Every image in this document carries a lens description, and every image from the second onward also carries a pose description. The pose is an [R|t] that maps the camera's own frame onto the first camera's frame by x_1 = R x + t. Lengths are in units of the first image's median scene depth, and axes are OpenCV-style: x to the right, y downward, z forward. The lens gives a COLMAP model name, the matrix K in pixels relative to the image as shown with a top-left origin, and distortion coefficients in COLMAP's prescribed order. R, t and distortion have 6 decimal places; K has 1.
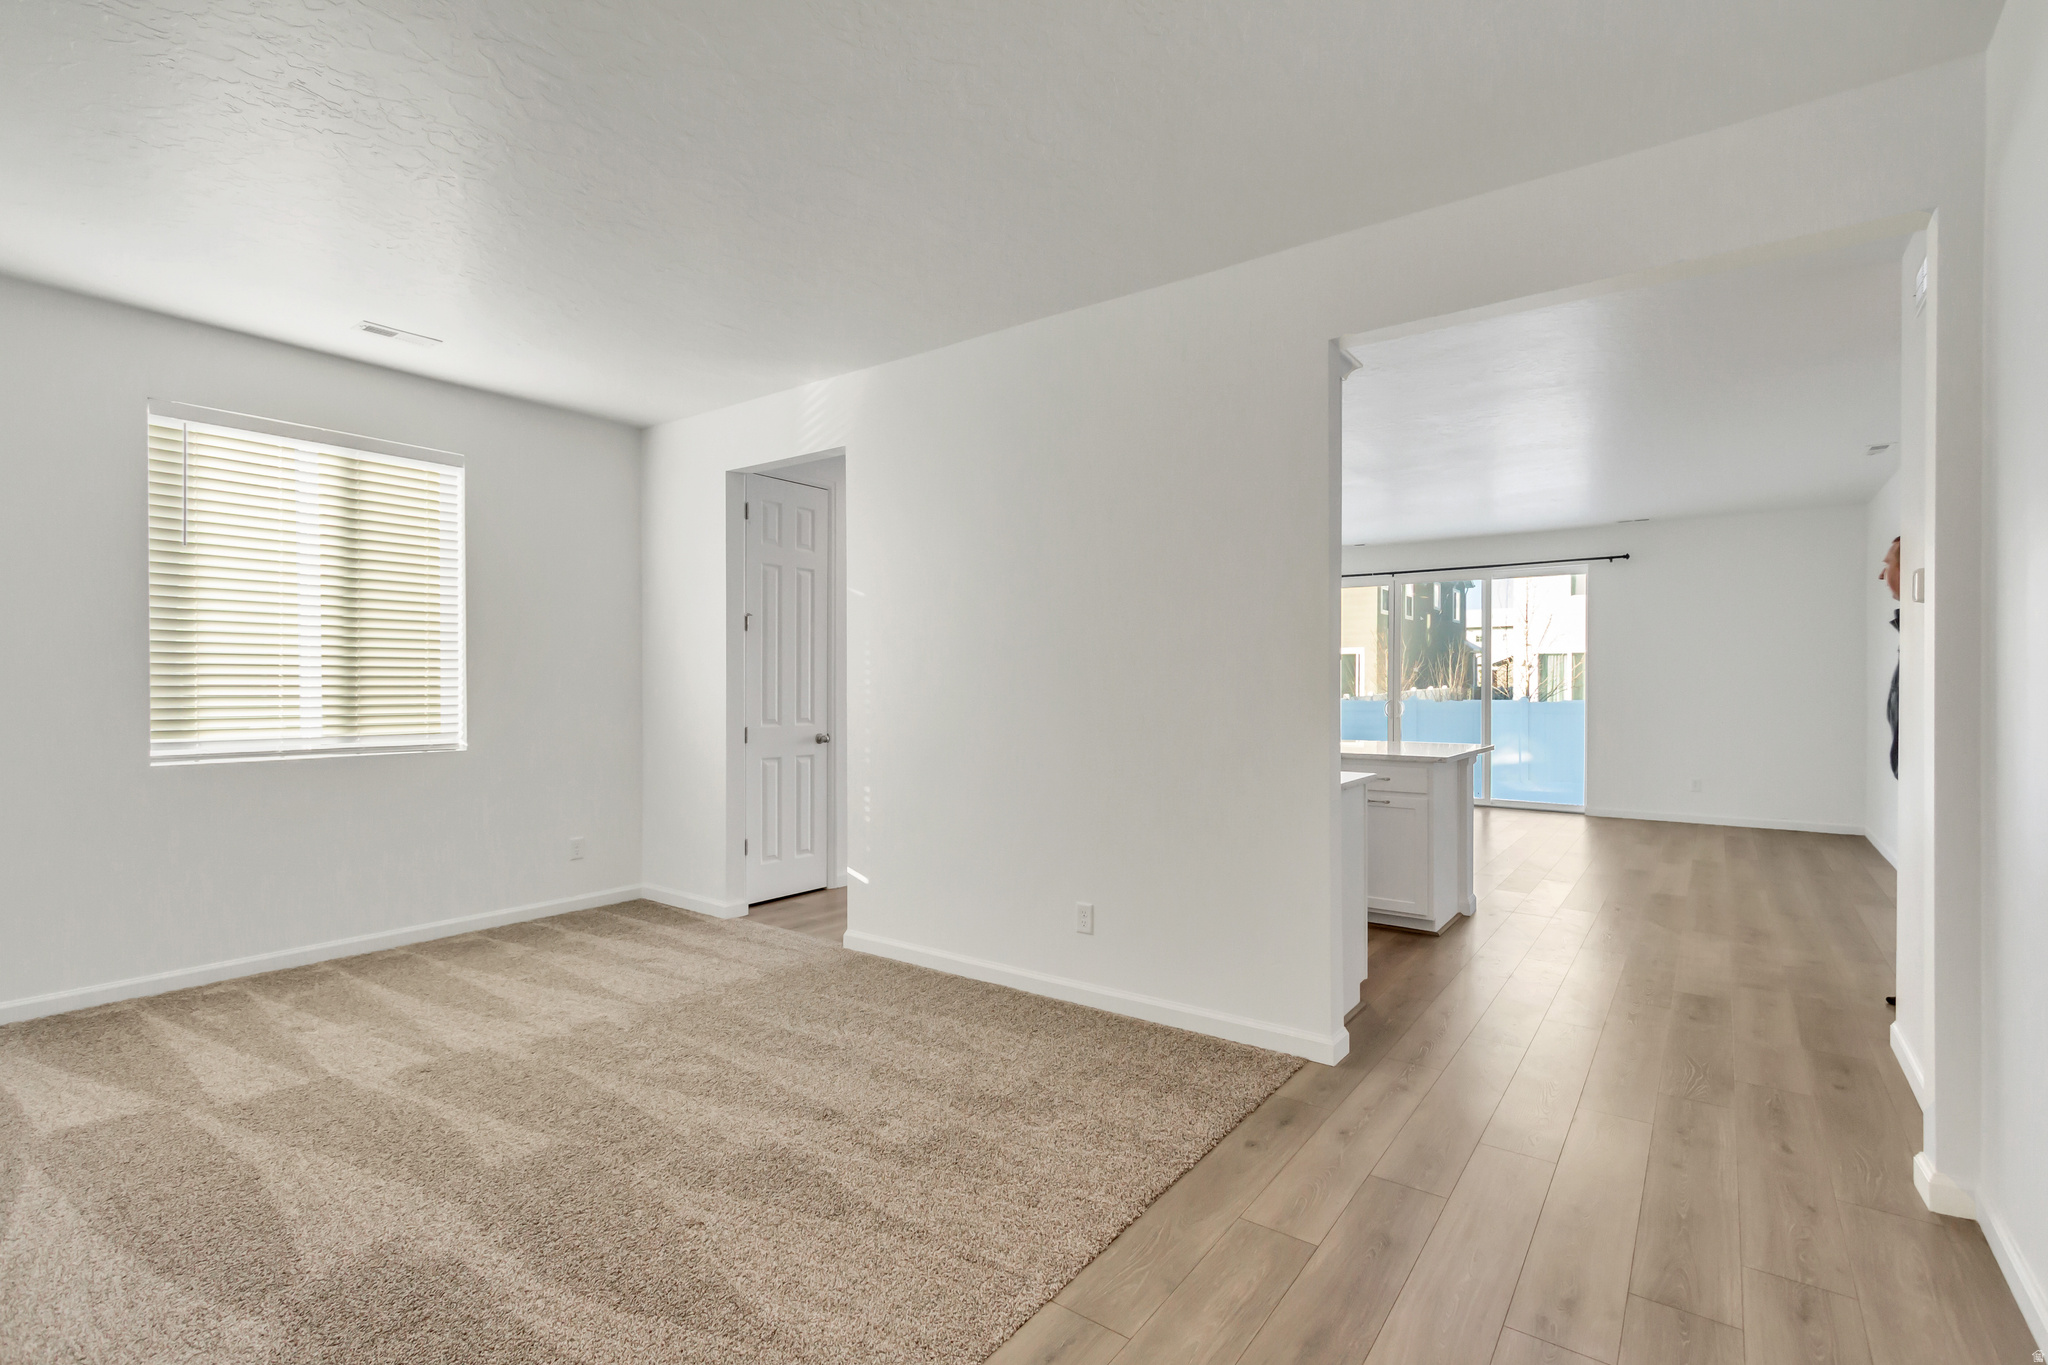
lens RADIAL K [[945.0, 0, 1024.6], [0, 945.0, 689.2], [0, 0, 1]] dist [0.012485, -0.003408]
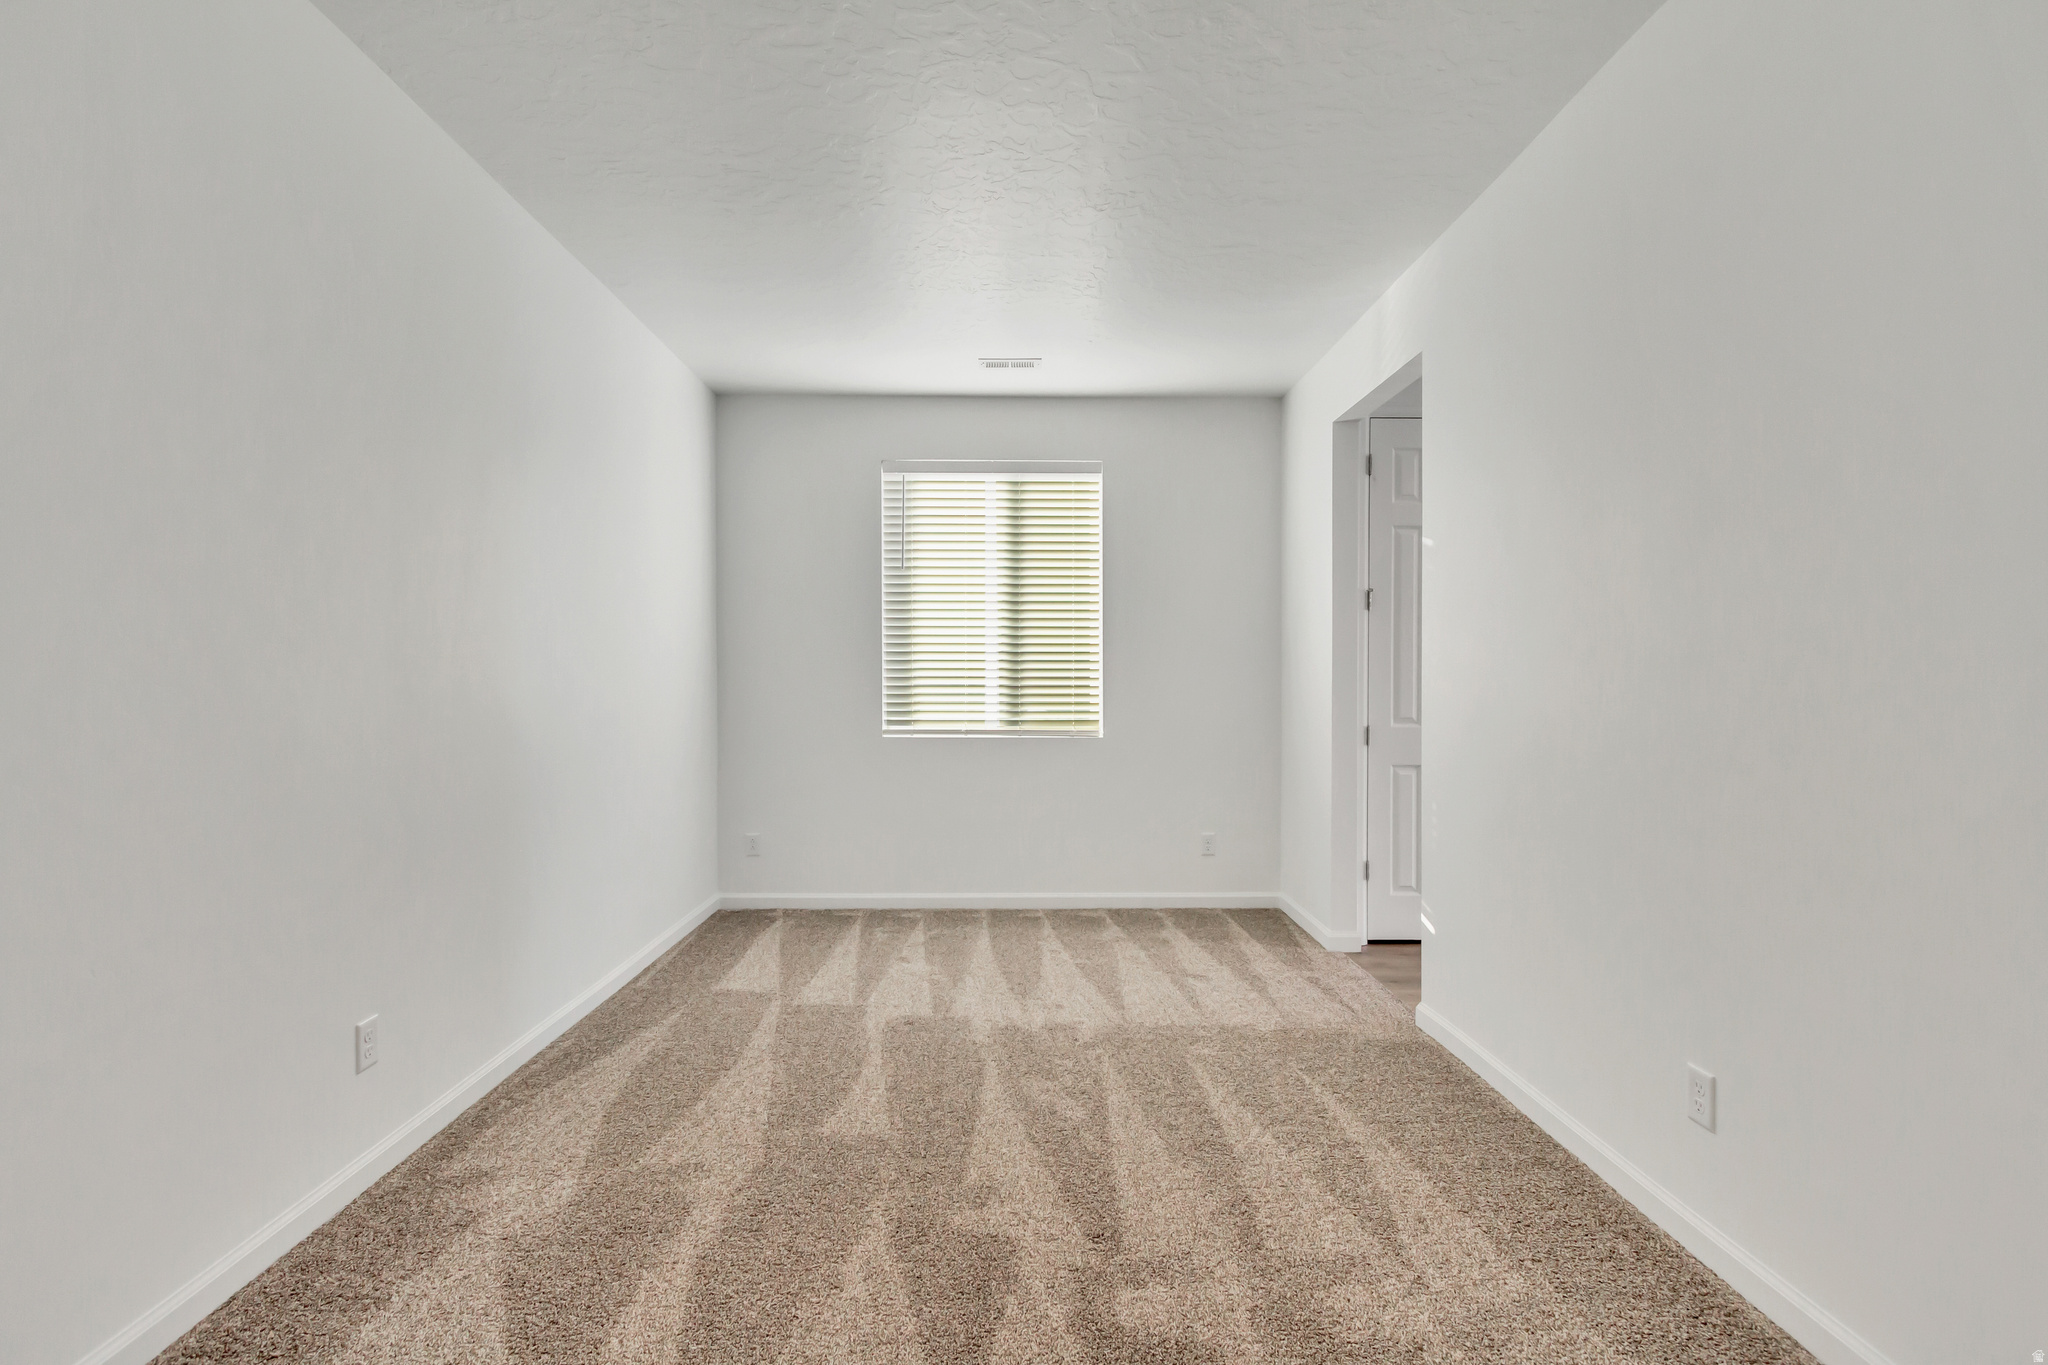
lens RADIAL K [[945.0, 0, 1024.2], [0, 945.0, 691.1], [0, 0, 1]] dist [0.012485, -0.003408]
pose [[0.604218, 0.006109, -0.796796, 0.241639], [-0.003783, 0.999981, 0.004798, 0.008777], [0.796810, 0.000115, 0.604229, 0.336823]]
